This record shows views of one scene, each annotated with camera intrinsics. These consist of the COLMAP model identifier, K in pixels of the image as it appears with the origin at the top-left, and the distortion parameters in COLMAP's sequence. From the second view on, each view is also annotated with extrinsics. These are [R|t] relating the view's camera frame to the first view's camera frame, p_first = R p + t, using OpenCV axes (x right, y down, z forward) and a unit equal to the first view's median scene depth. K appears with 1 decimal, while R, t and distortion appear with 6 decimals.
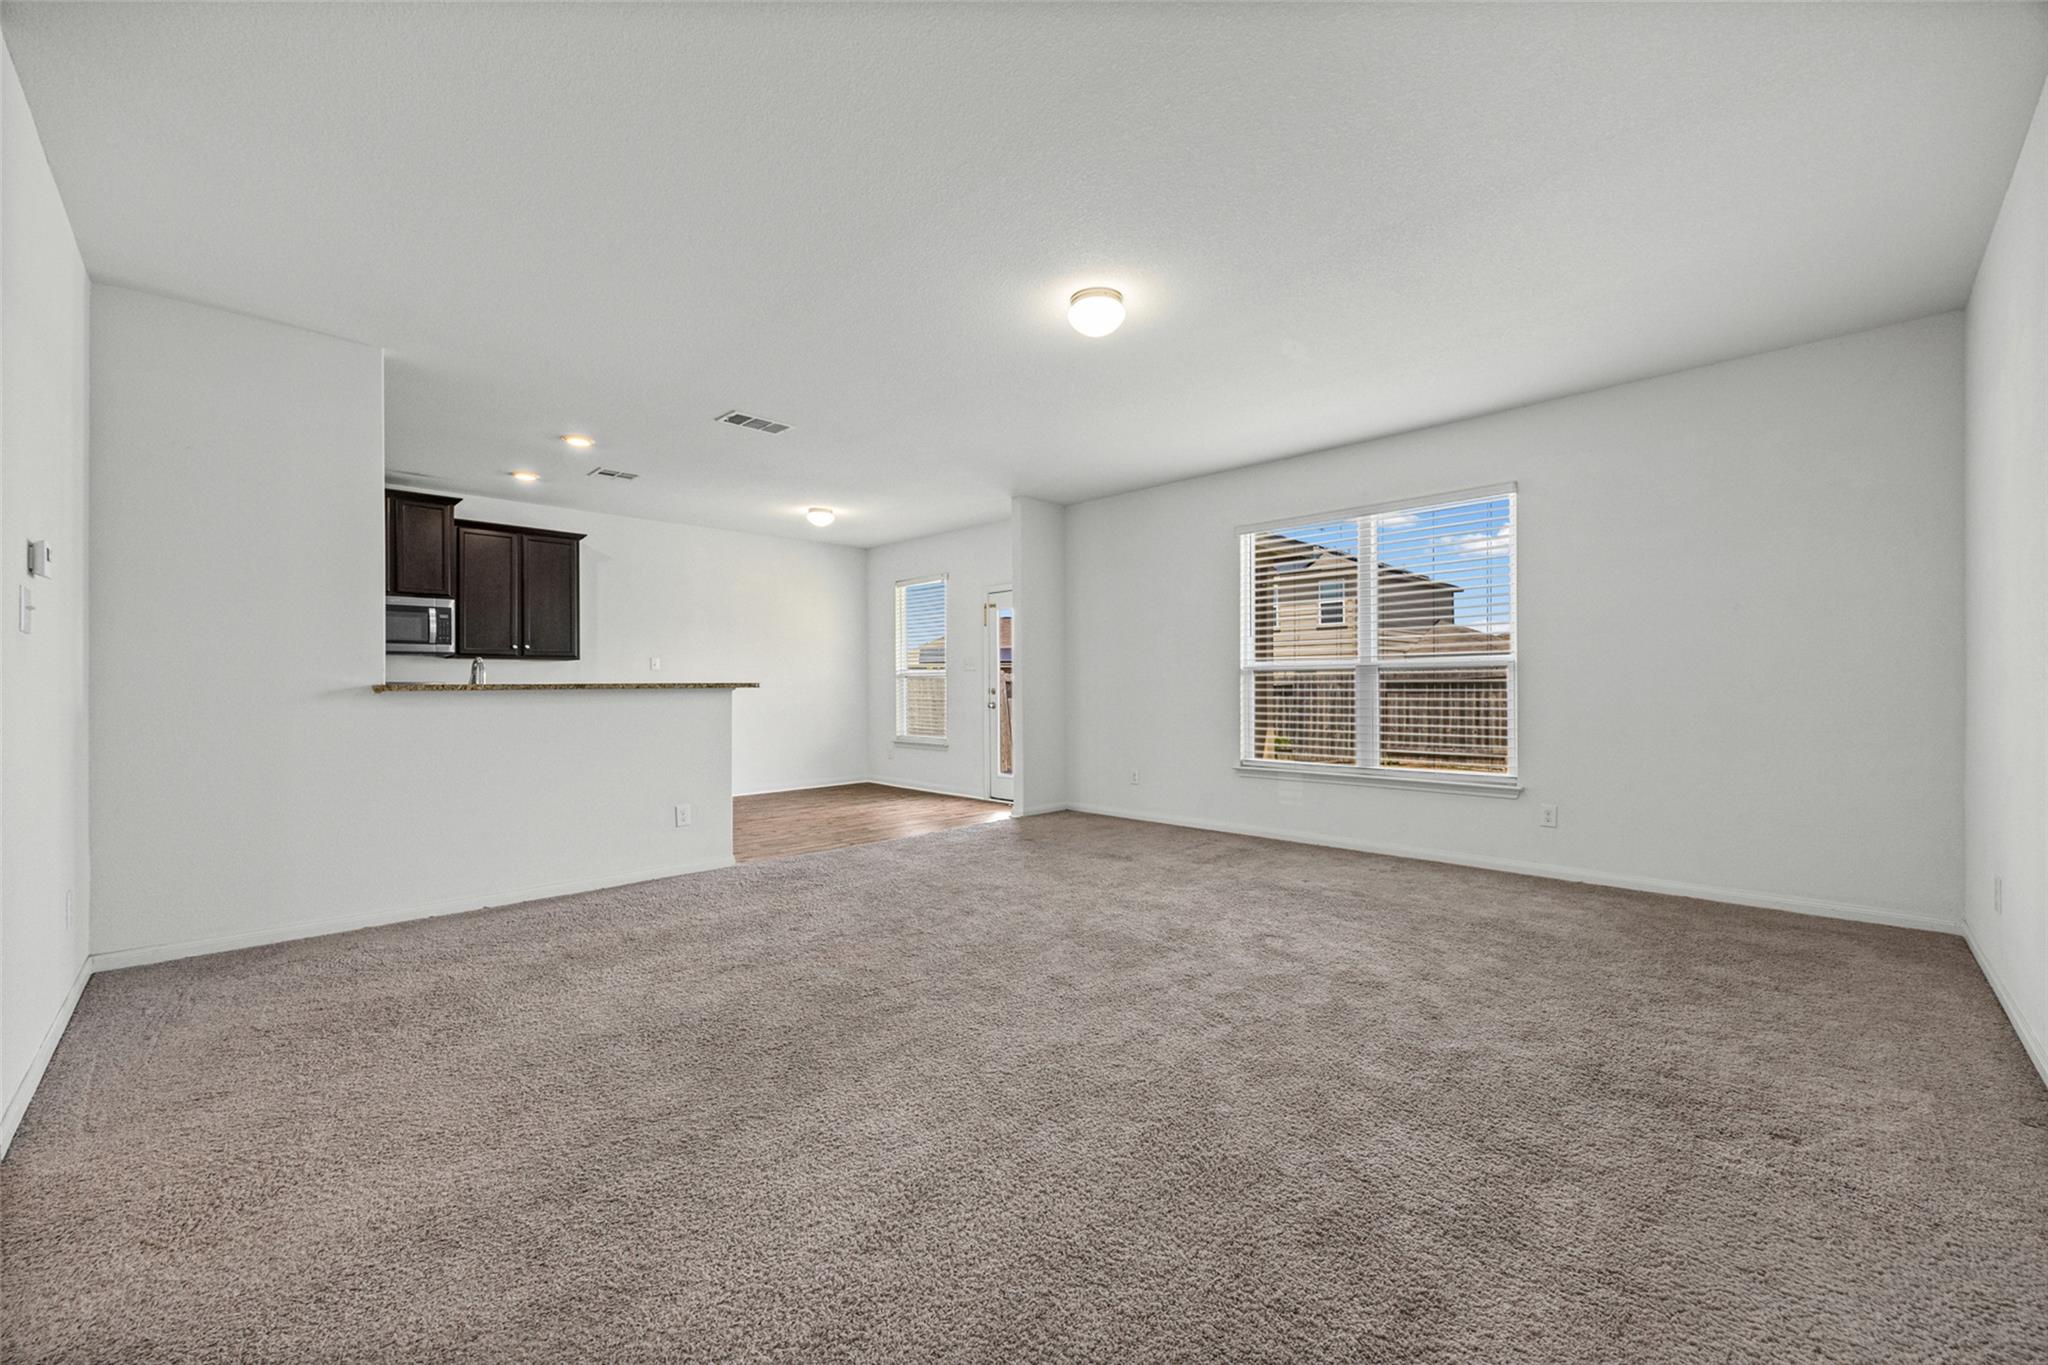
lens RADIAL K [[773.6, 0, 1019.7], [0, 773.6, 691.7], [0, 0, 1]] dist [-0.002744, -0.000334]
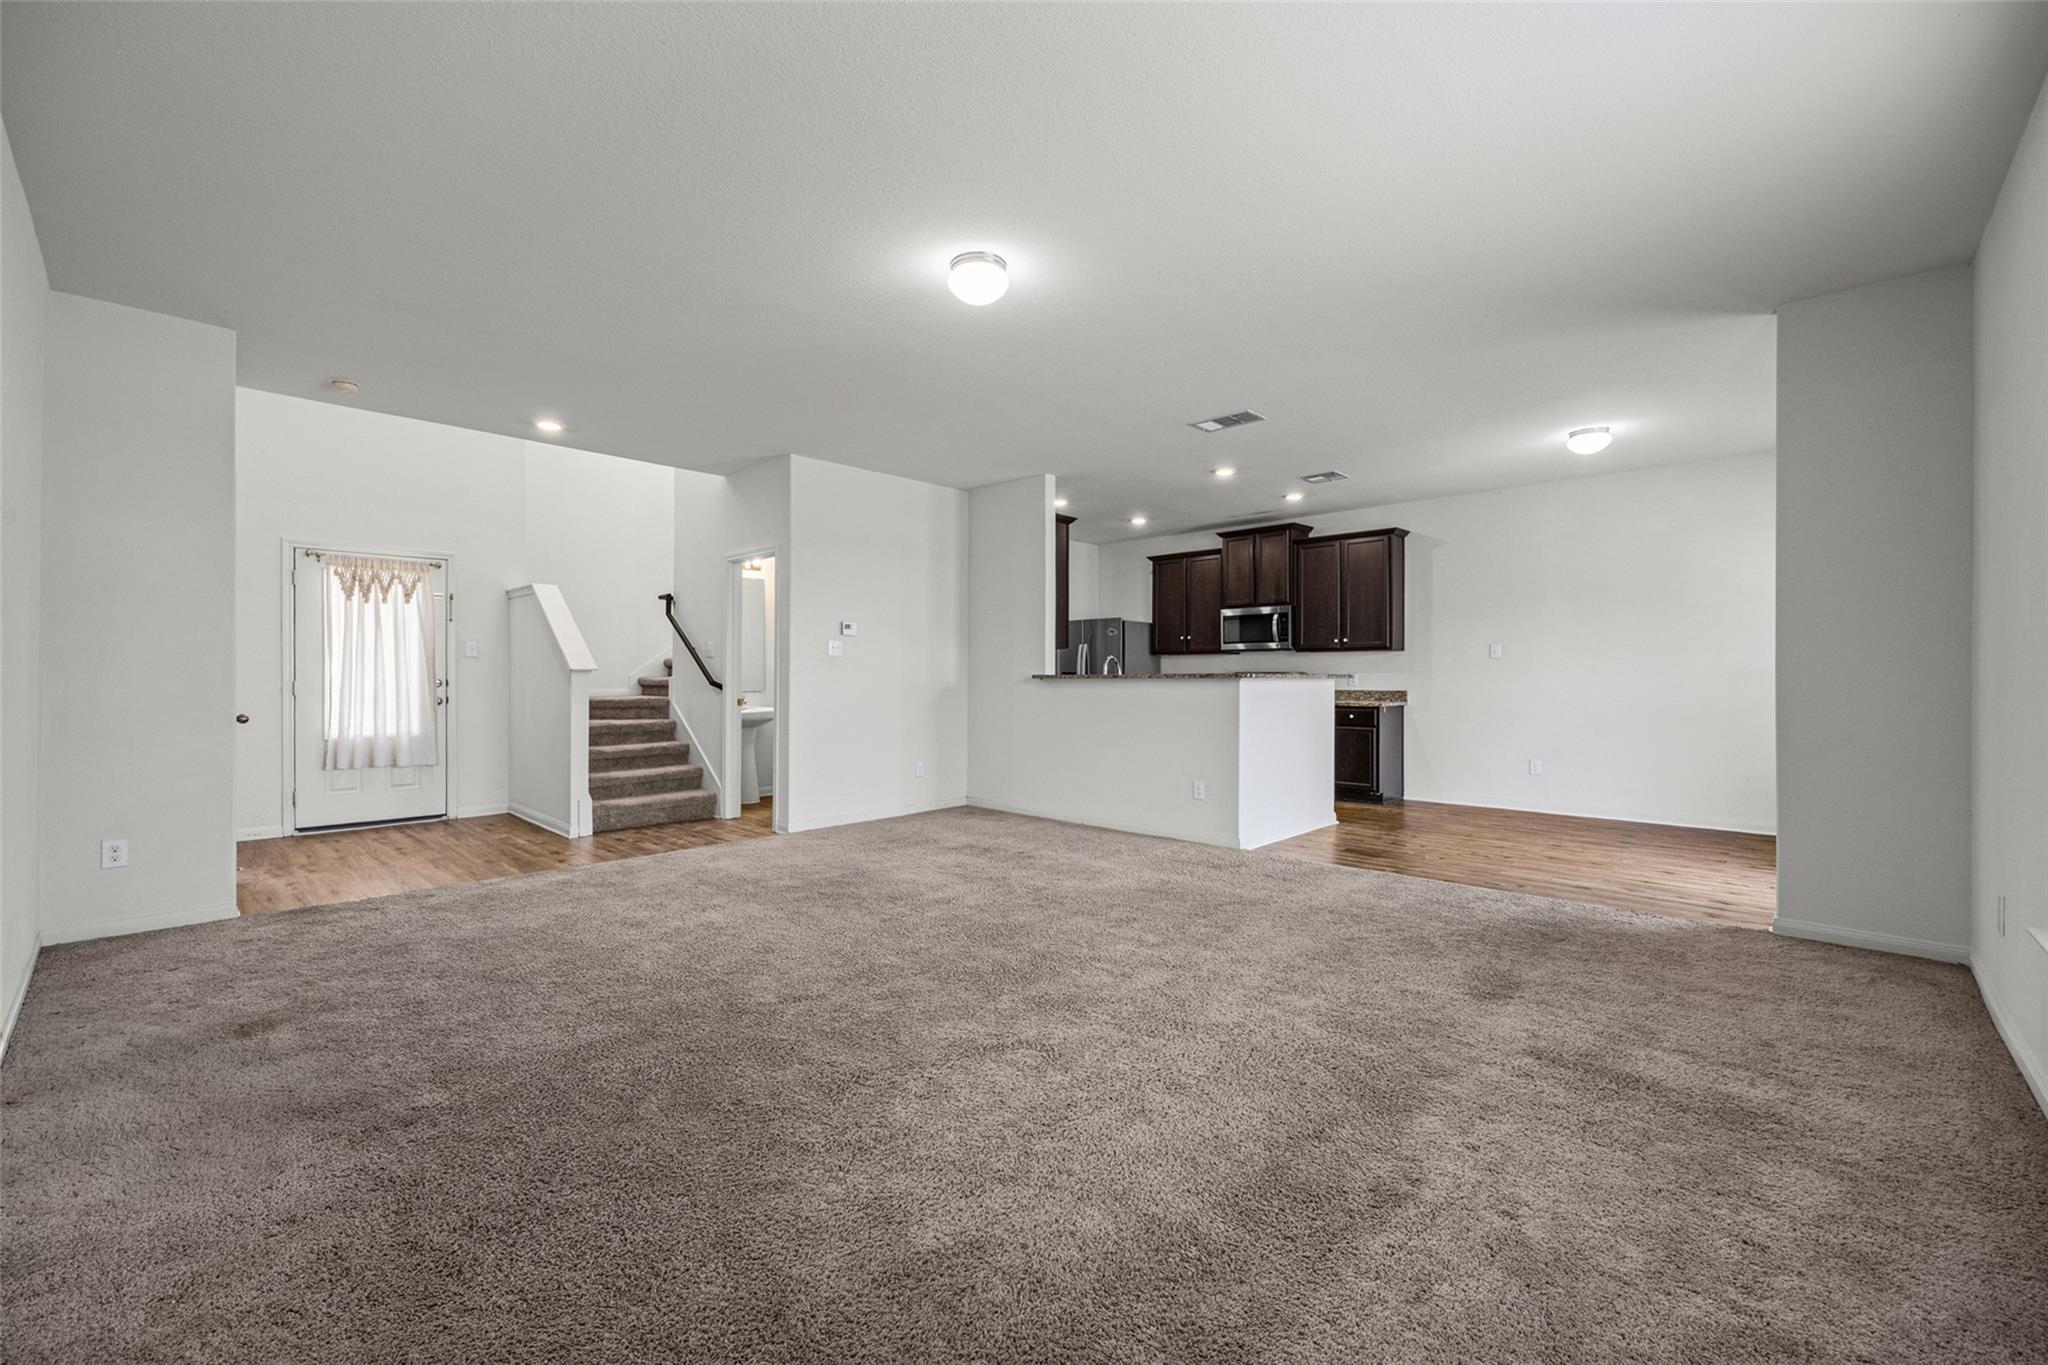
lens RADIAL K [[833.0, 0, 1024.0], [0, 833.0, 682.5], [0, 0, 1]] dist [0.001144, 0.000083]
pose [[0.023164, 0.007465, -0.999704, 0.550949], [-0.006001, 0.999955, 0.007328, -0.003260], [0.999714, 0.005829, 0.023208, 0.514354]]
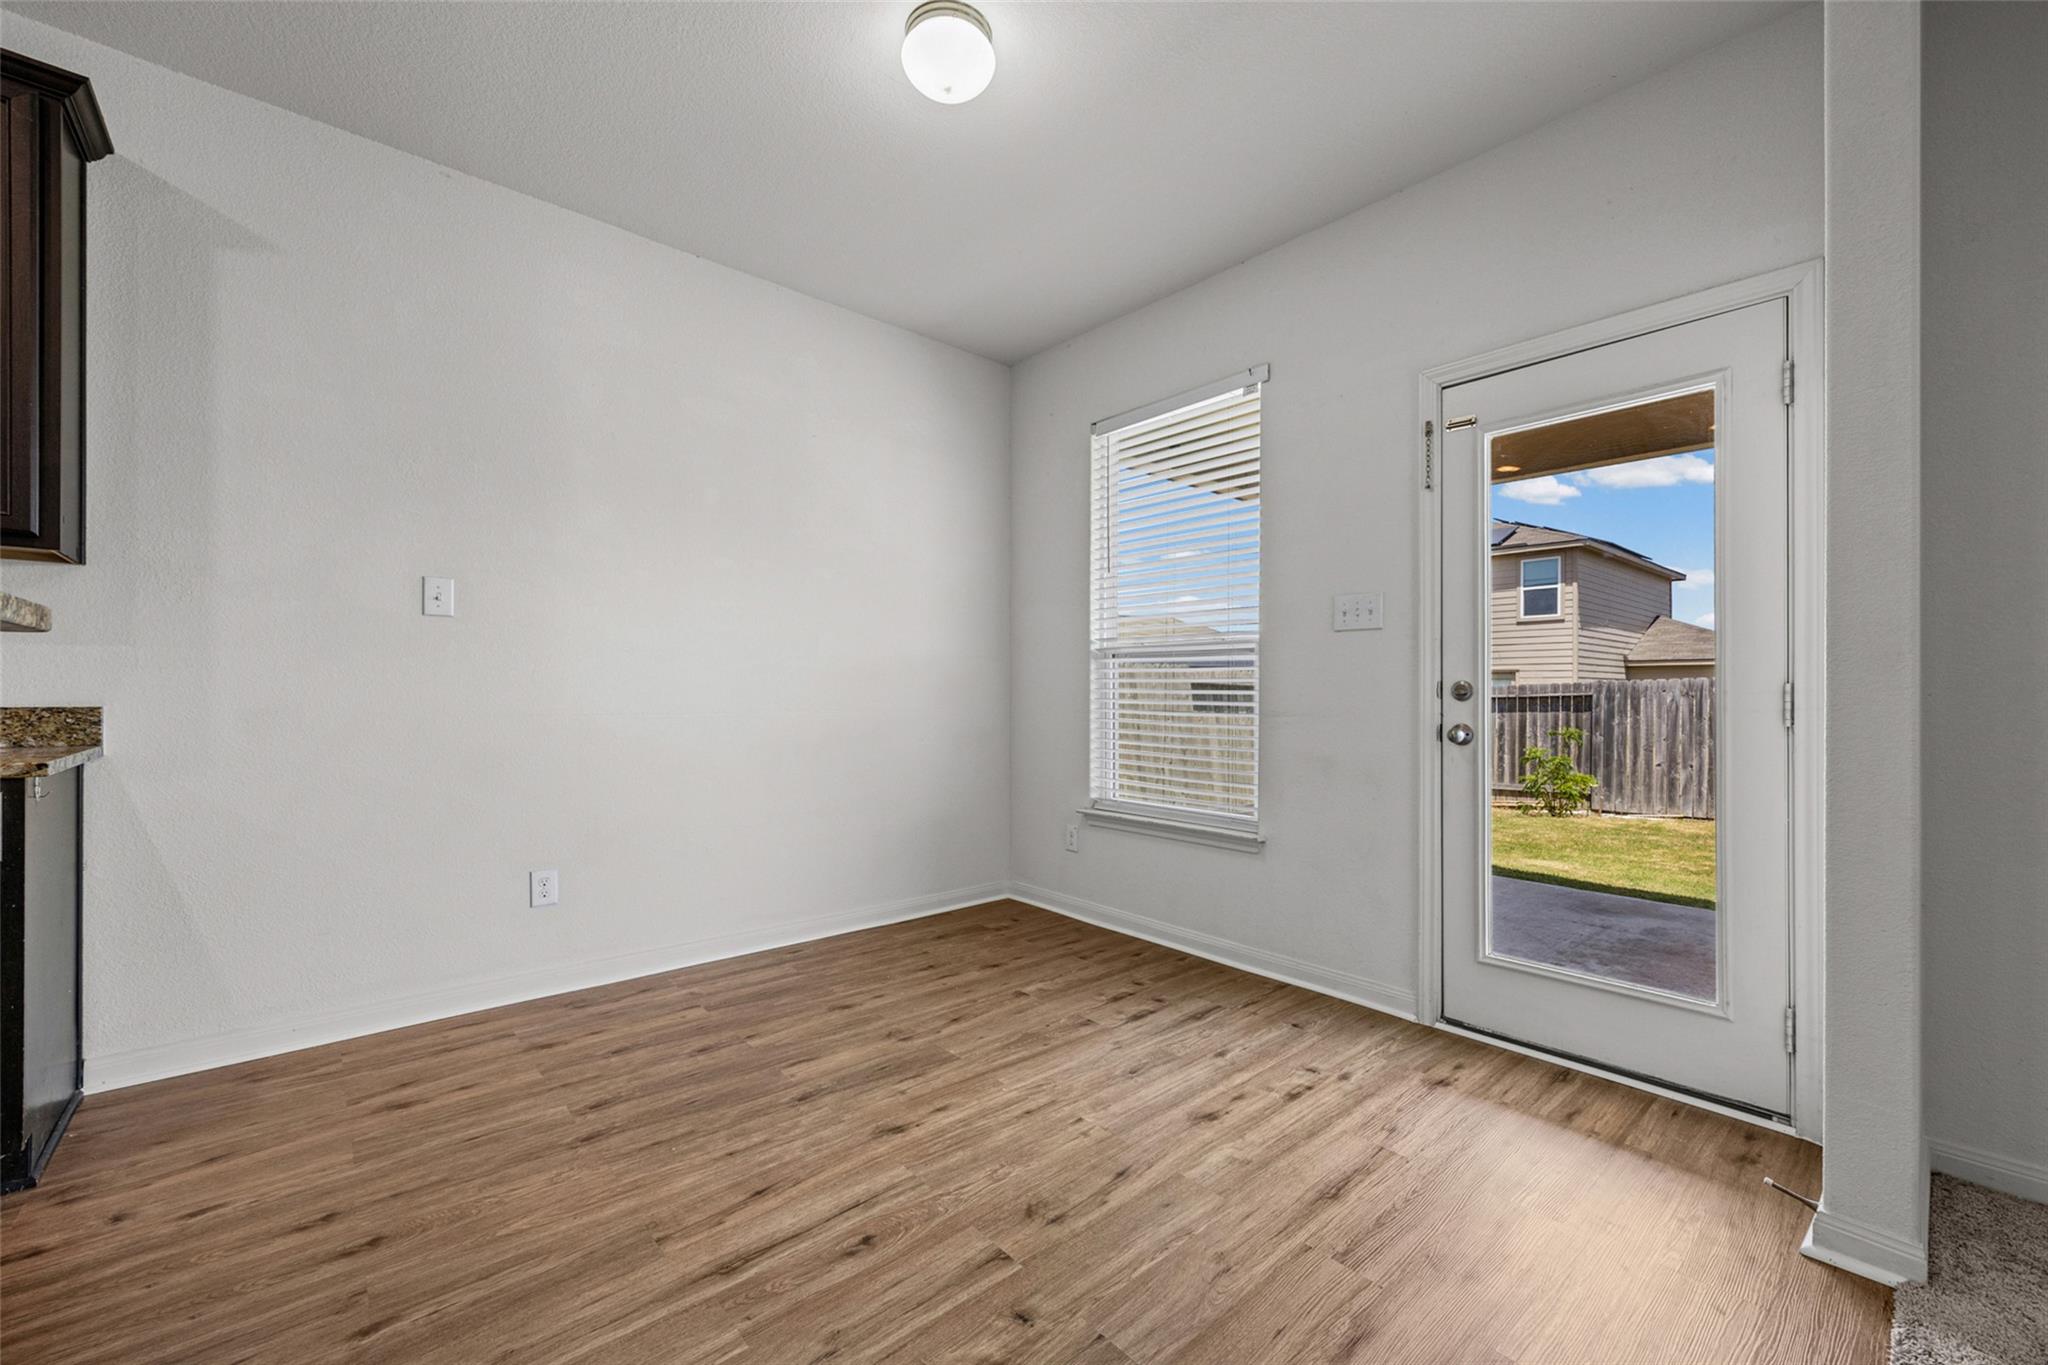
lens RADIAL K [[812.6, 0, 1016.7], [0, 812.6, 695.6], [0, 0, 1]] dist [0.001868, 0.000038]
pose [[0.998161, 0.012164, -0.059391, -0.238328], [-0.012557, 0.999902, -0.006252, 0.007053], [0.059309, 0.006986, 0.998215, 0.782376]]
